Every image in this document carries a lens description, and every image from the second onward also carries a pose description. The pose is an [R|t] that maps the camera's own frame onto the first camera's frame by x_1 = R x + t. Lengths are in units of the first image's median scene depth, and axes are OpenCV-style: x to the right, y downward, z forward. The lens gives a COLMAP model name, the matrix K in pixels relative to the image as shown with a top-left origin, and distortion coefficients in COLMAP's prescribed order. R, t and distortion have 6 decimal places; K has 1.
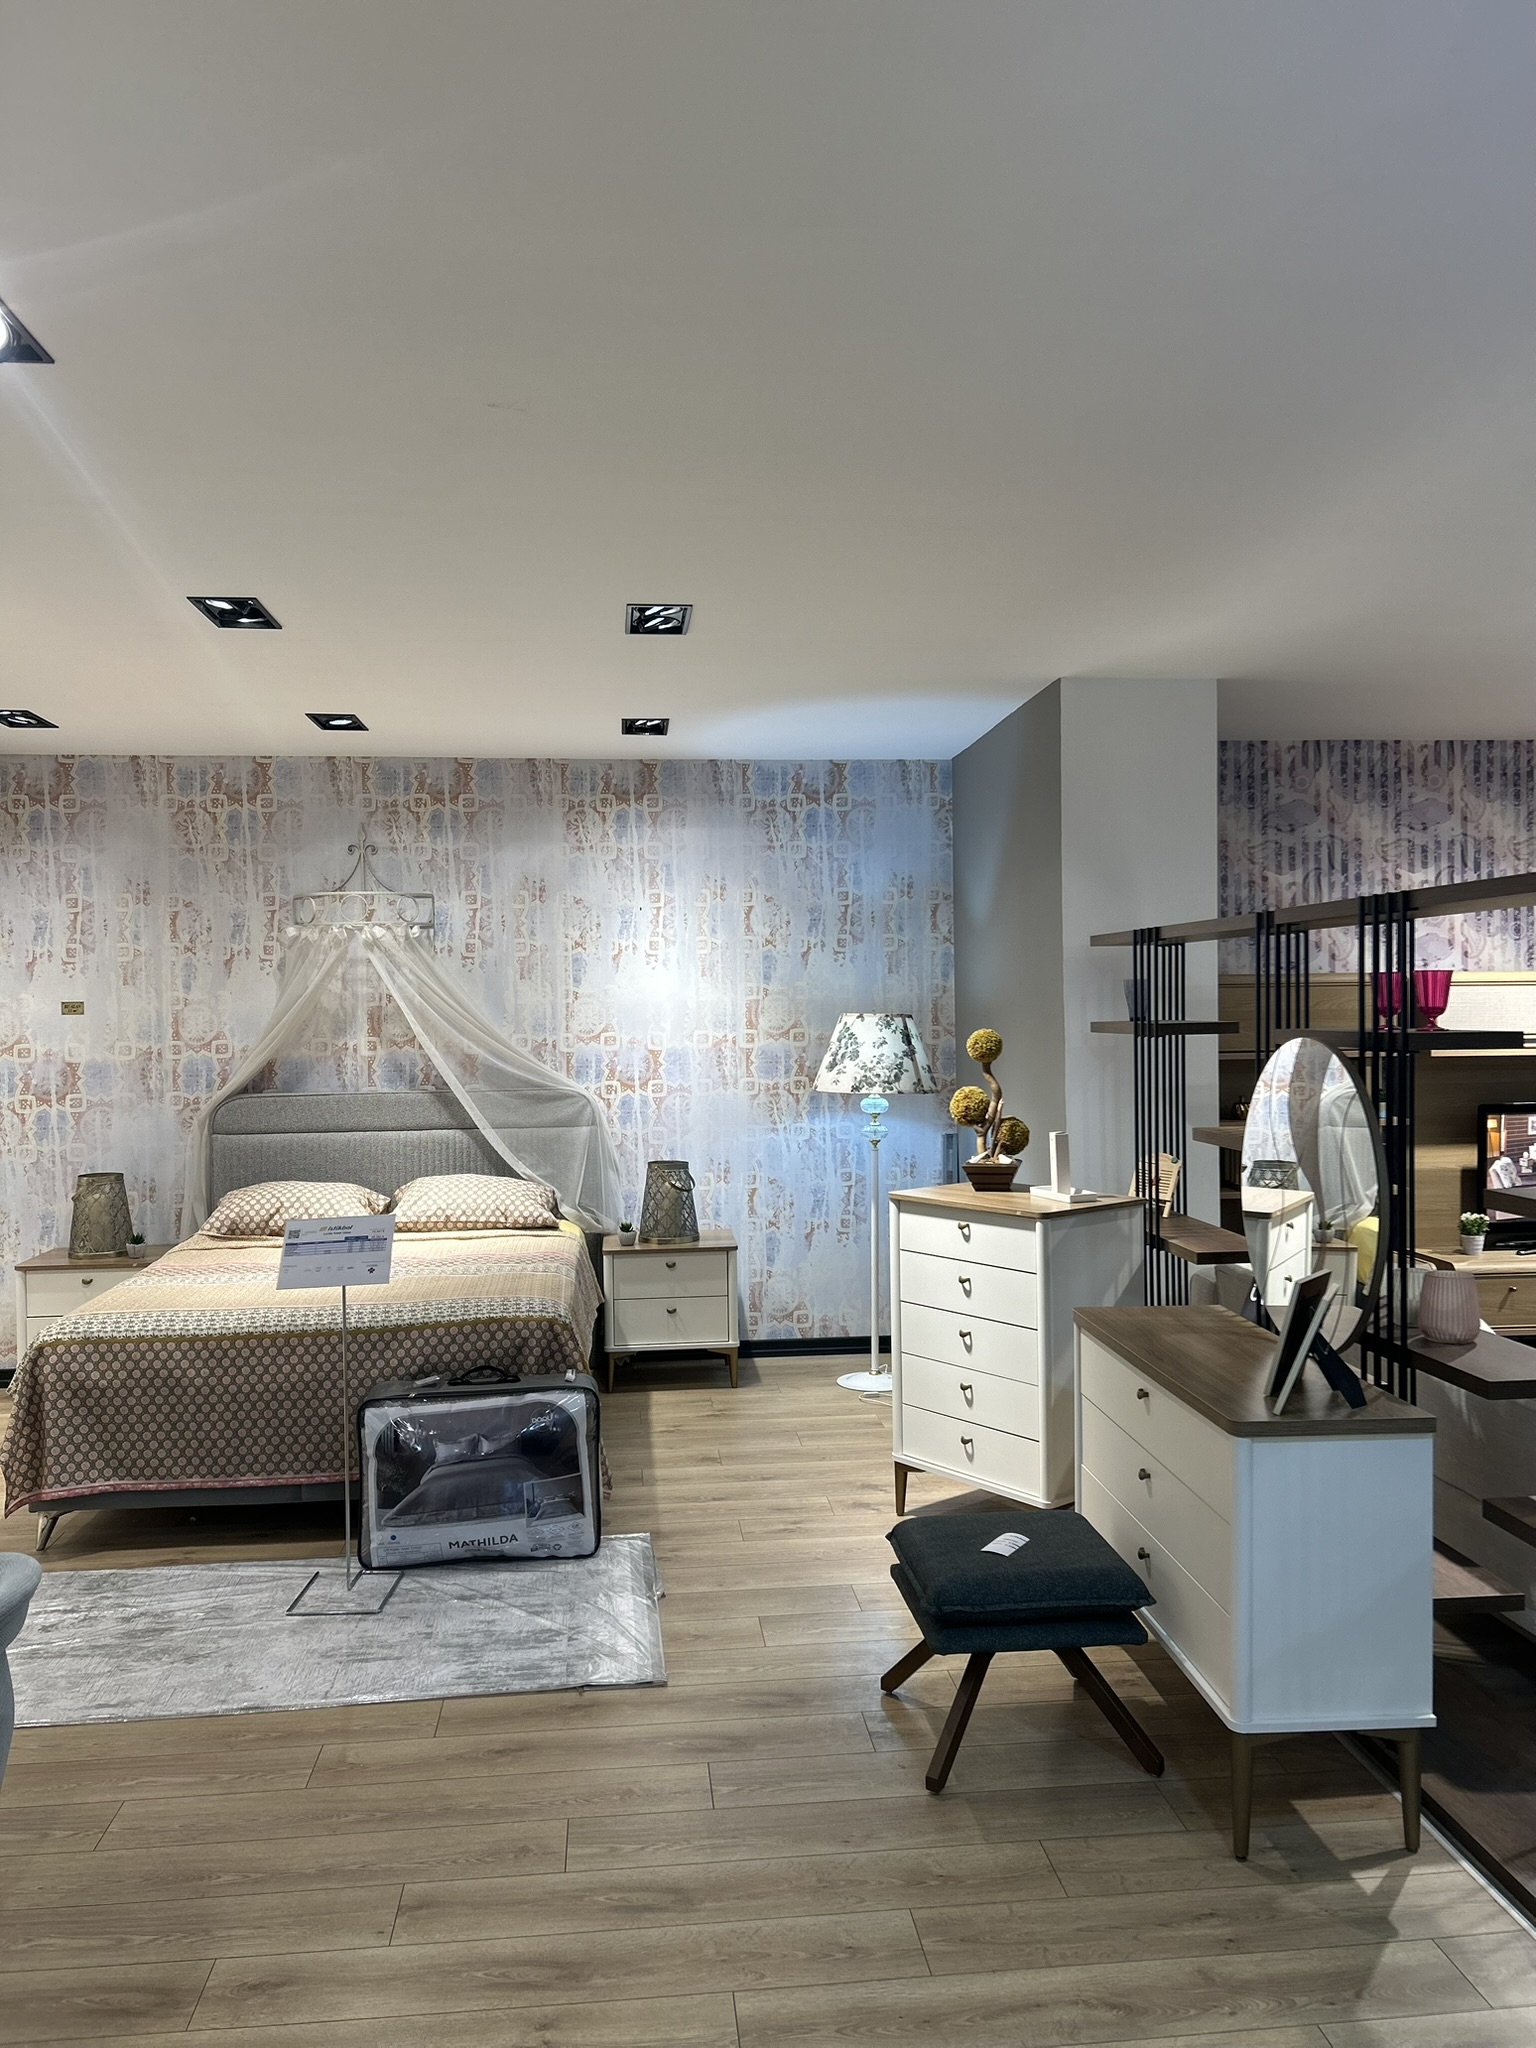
lens RADIAL K [[1537.8, 0, 761.0], [0, 1537.8, 1022.2], [0, 0, 1]] dist [0.067557, -0.082575]
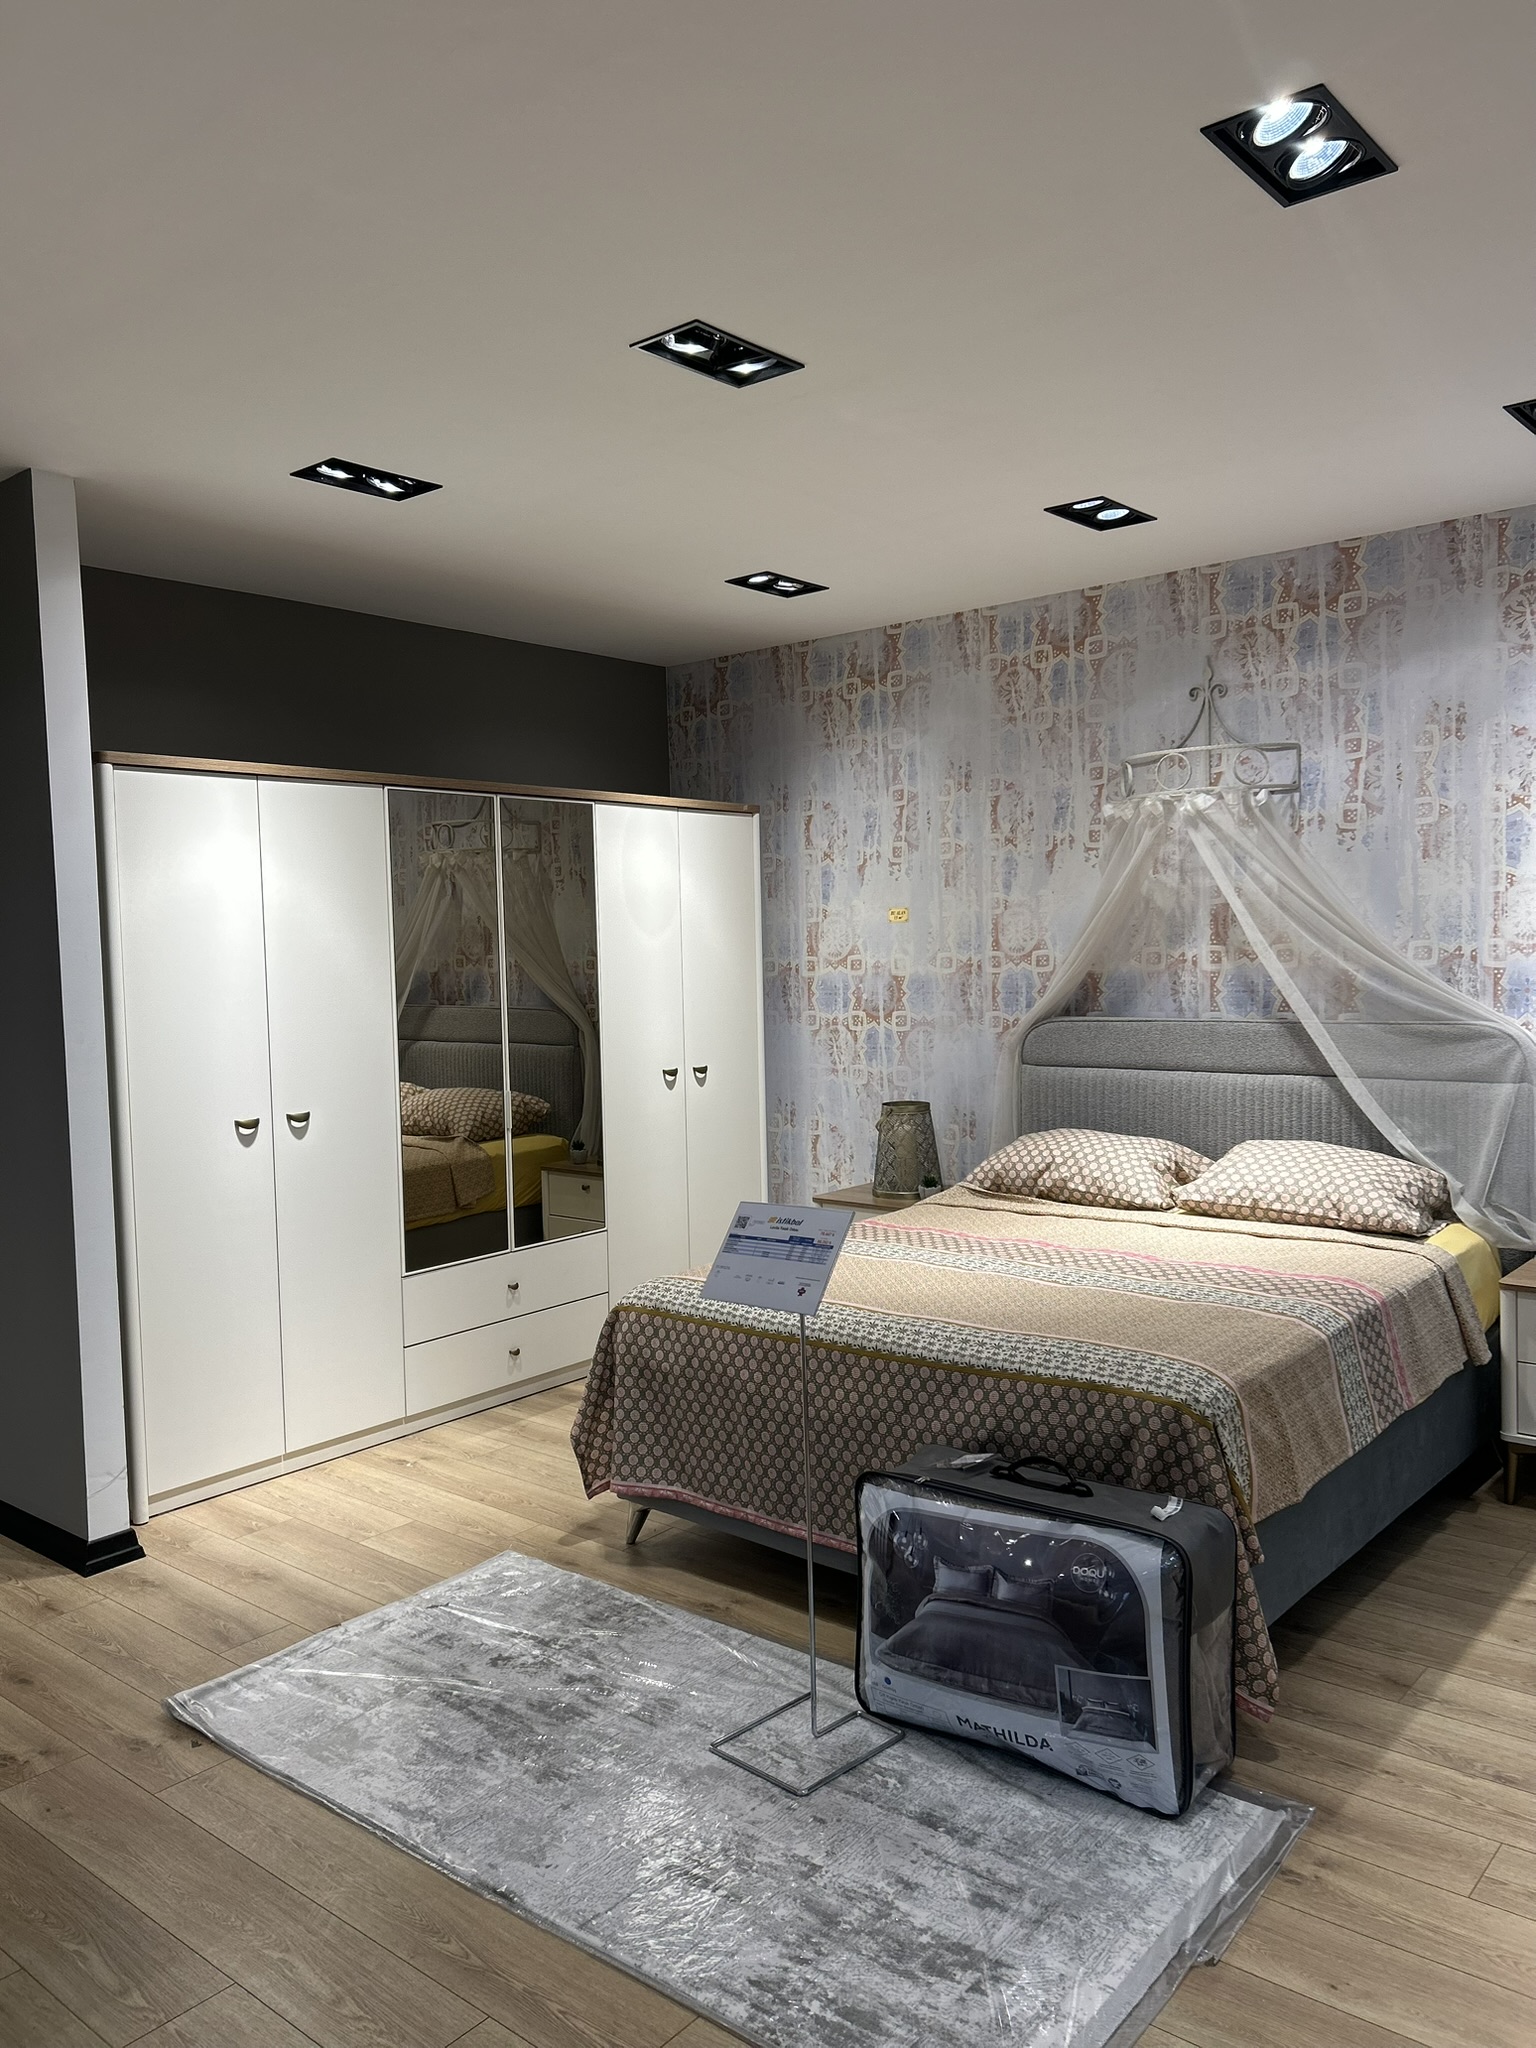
lens RADIAL K [[1537.8, 0, 756.1], [0, 1537.8, 1029.2], [0, 0, 1]] dist [0.067557, -0.082575]
pose [[0.698385, 0.035661, -0.714834, 0.131412], [0.010081, 0.998169, 0.059645, 0.003301], [0.715652, -0.048861, 0.696746, 0.326343]]
